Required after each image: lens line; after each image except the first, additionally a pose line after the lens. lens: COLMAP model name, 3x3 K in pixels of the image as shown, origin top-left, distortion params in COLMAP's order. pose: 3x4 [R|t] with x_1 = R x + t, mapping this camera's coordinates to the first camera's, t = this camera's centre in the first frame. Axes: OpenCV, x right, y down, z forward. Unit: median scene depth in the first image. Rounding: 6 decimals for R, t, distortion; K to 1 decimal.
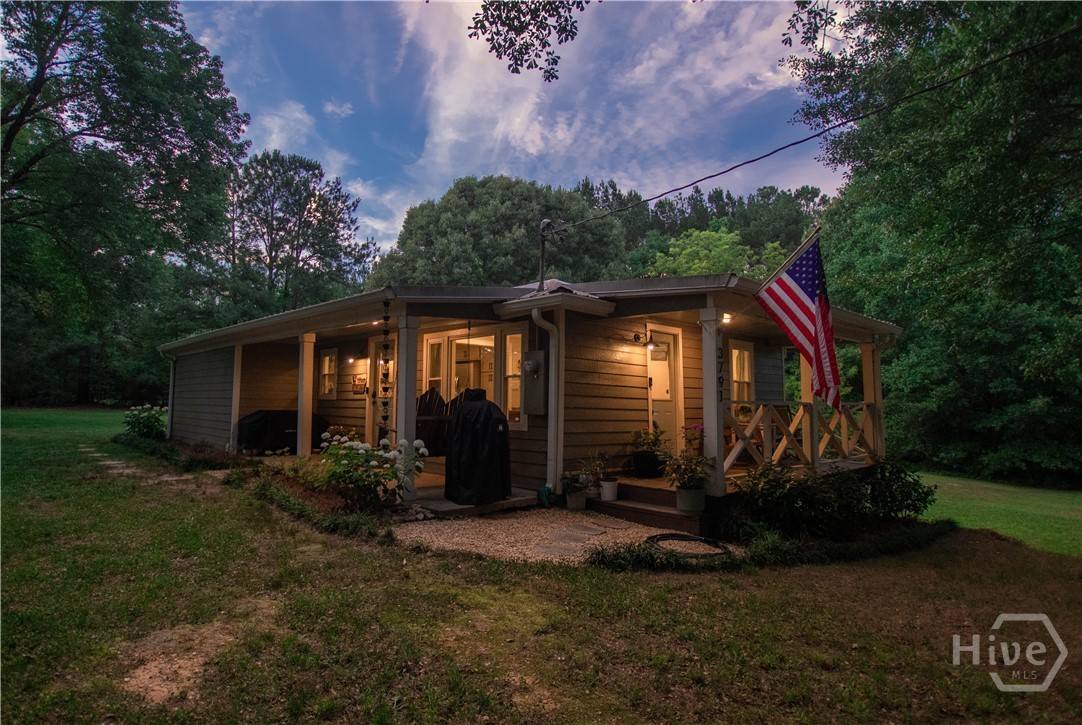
lens RADIAL K [[583.8, 0, 499.3], [0, 583.8, 346.6], [0, 0, 1]] dist [-0.021931, 0.001067]
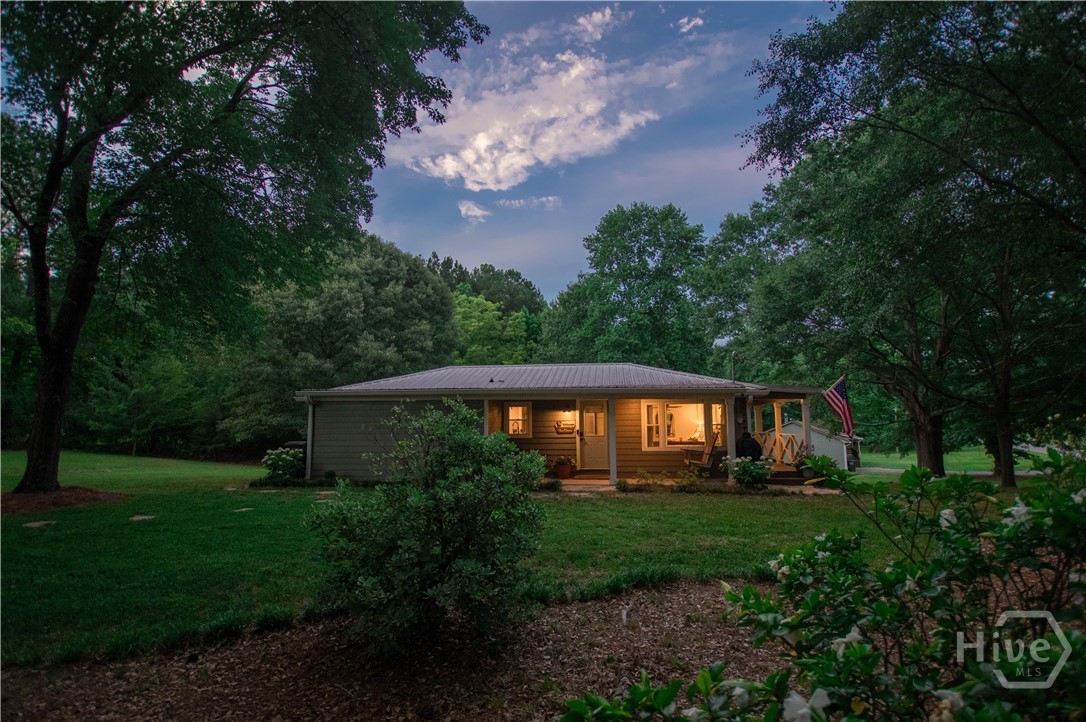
lens RADIAL K [[524.7, 0, 546.3], [0, 524.7, 360.8], [0, 0, 1]] dist [-0.022261, 0.001229]
pose [[0.751823, 0.063188, 0.656331, -1.254678], [-0.046664, 0.998001, -0.042629, -0.050953], [-0.657712, 0.001422, 0.753268, 0.004536]]
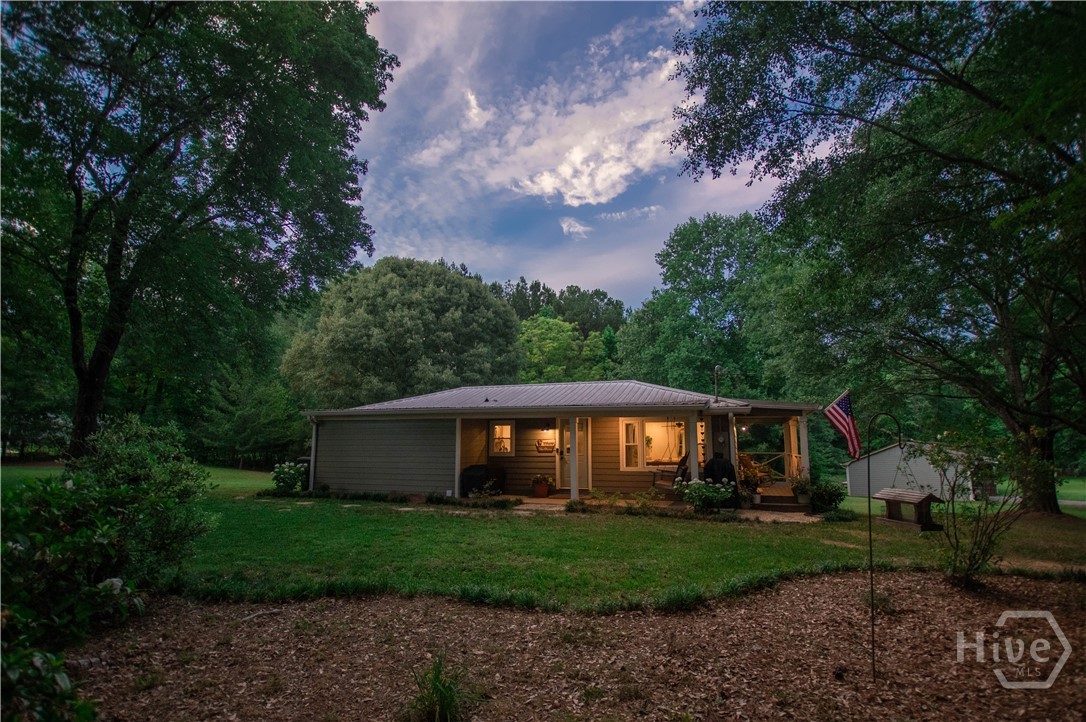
lens RADIAL K [[524.7, 0, 547.5], [0, 524.7, 361.3], [0, 0, 1]] dist [-0.022261, 0.001229]
pose [[0.877013, 0.064776, 0.476081, -0.954120], [-0.035168, 0.996867, -0.070849, -0.062229], [-0.479178, 0.045393, 0.876543, -0.221169]]
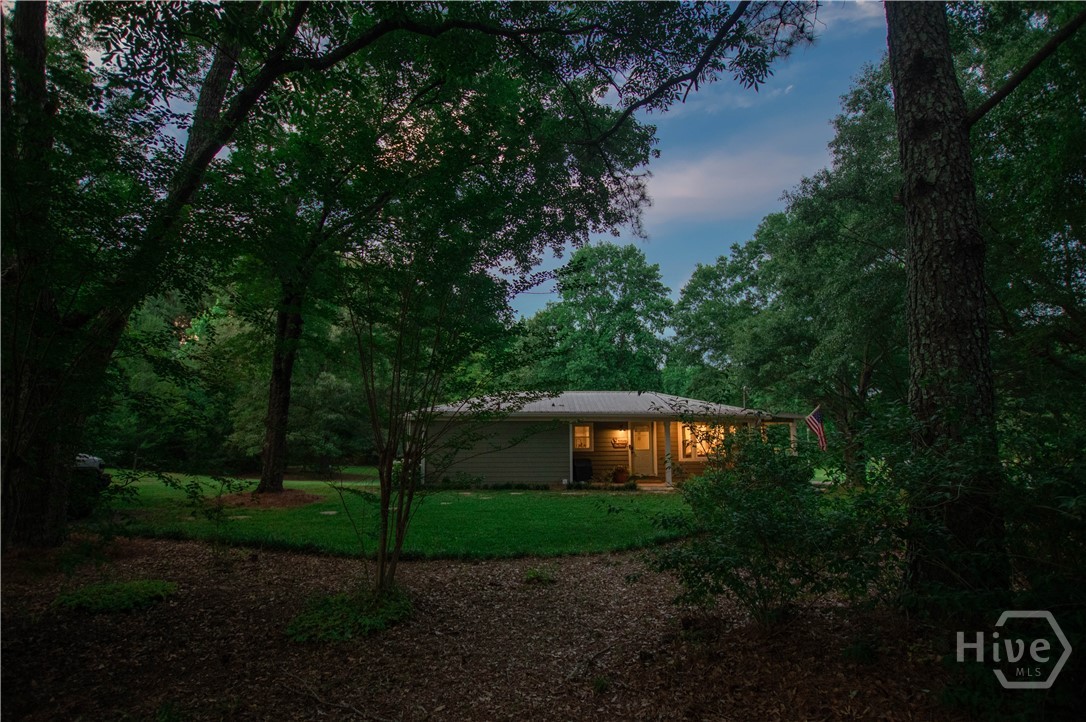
lens RADIAL K [[524.7, 0, 545.2], [0, 524.7, 361.3], [0, 0, 1]] dist [-0.022261, 0.001229]
pose [[0.643982, 0.102721, 0.758114, -1.856200], [-0.061824, 0.994691, -0.082260, -0.050319], [-0.762539, 0.006104, 0.646914, 0.062562]]
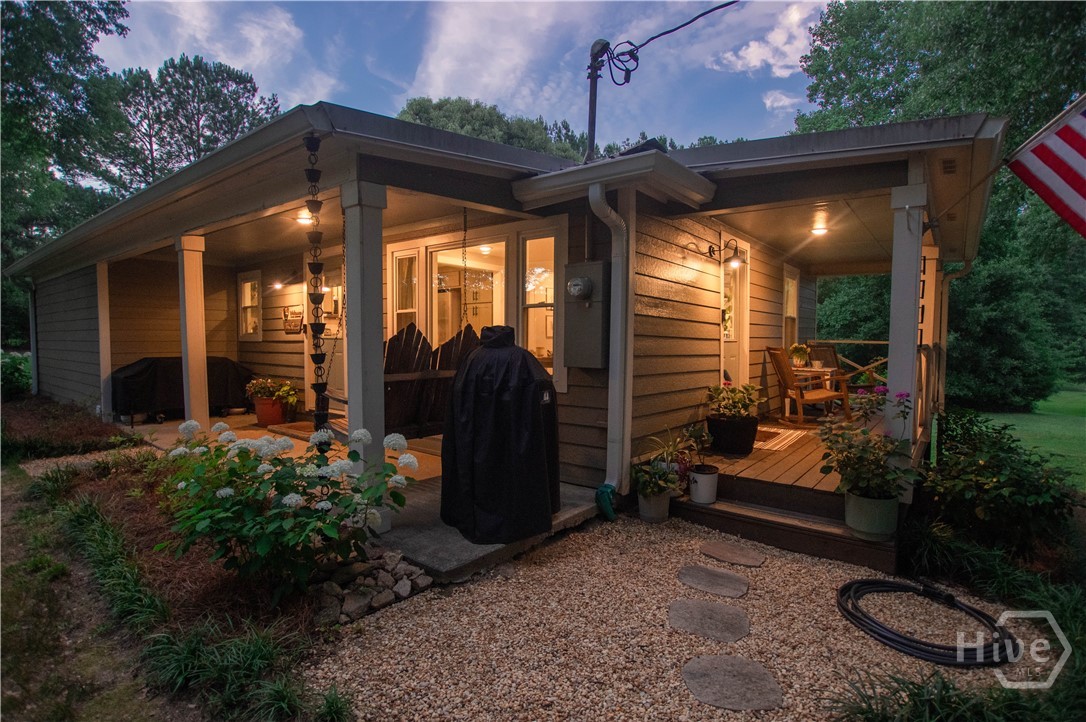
lens RADIAL K [[524.7, 0, 549.9], [0, 524.7, 364.5], [0, 0, 1]] dist [-0.022261, 0.001229]
pose [[0.982521, -0.016108, 0.185456, -0.053500], [-0.011107, 0.989402, 0.144778, 0.023617], [-0.185822, -0.144307, 0.971929, 0.331323]]
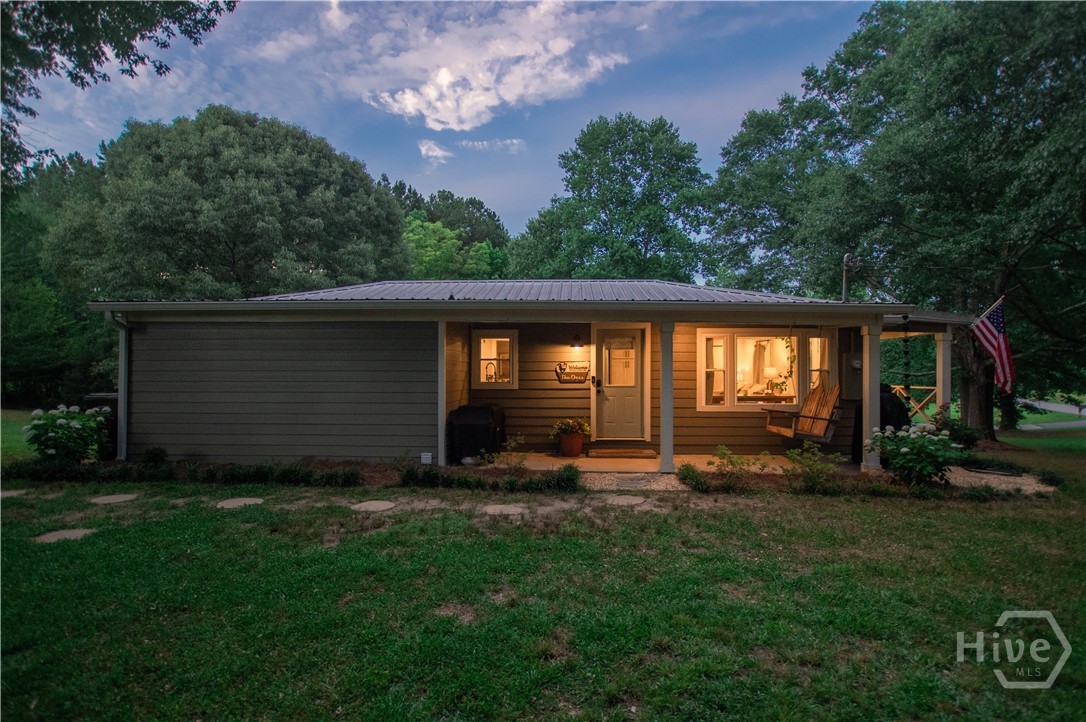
lens RADIAL K [[524.7, 0, 547.0], [0, 524.7, 363.1], [0, 0, 1]] dist [-0.022261, 0.001229]
pose [[0.697104, 0.001774, 0.716968, -0.921821], [-0.061216, 0.996493, 0.057054, 0.004410], [-0.714352, -0.083662, 0.694767, 0.475265]]
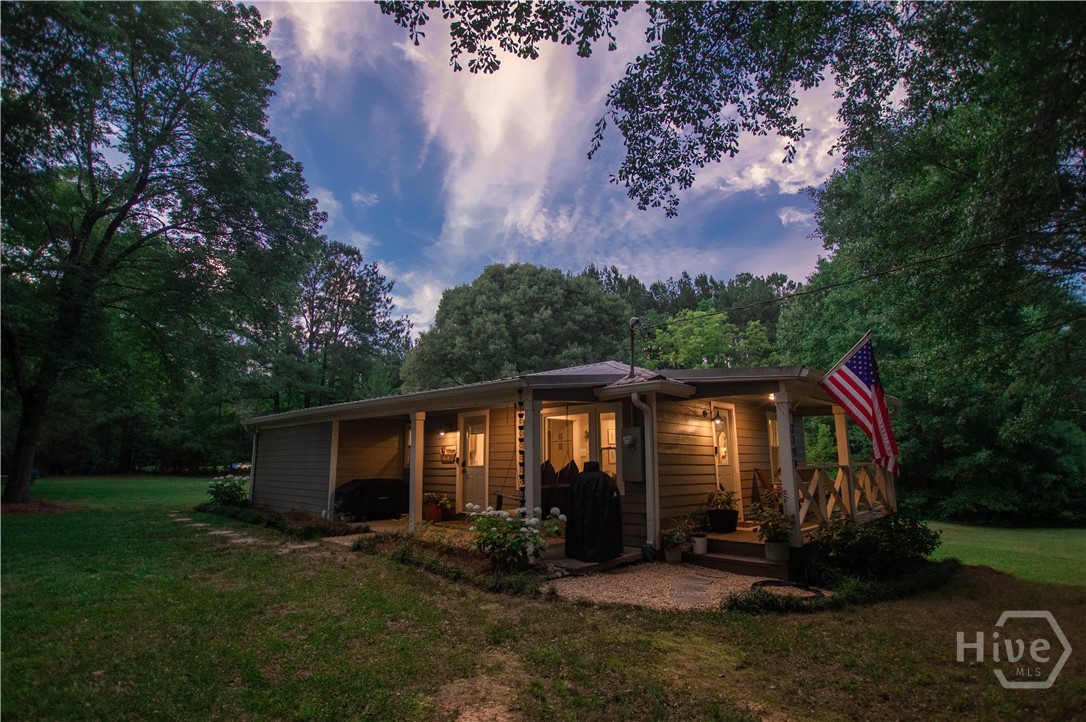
lens RADIAL K [[524.7, 0, 551.4], [0, 524.7, 367.2], [0, 0, 1]] dist [-0.022261, 0.001229]
pose [[0.996103, -0.004065, 0.088102, -0.138139], [0.011163, 0.996714, -0.080230, -0.021866], [-0.087486, 0.080901, 0.992875, -0.041228]]
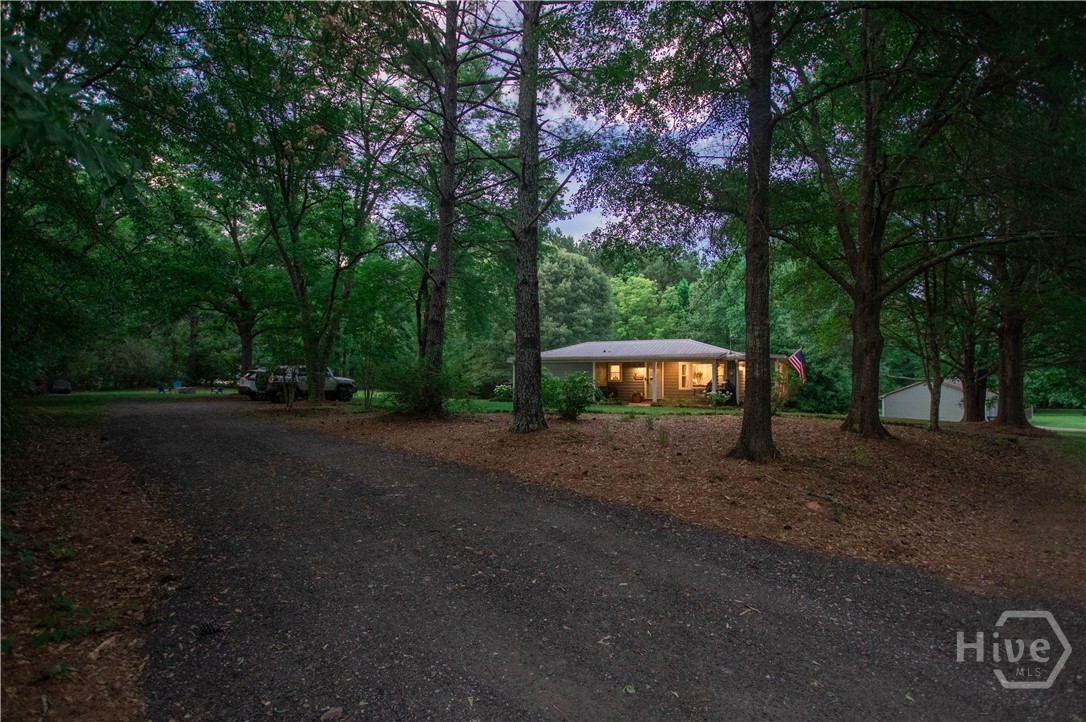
lens RADIAL K [[524.7, 0, 558.3], [0, 524.7, 358.8], [0, 0, 1]] dist [-0.022261, 0.001229]
pose [[0.930843, 0.009045, 0.365307, -1.633513], [-0.028664, 0.998421, 0.048320, -0.142466], [-0.364293, -0.055450, 0.929632, -1.302110]]
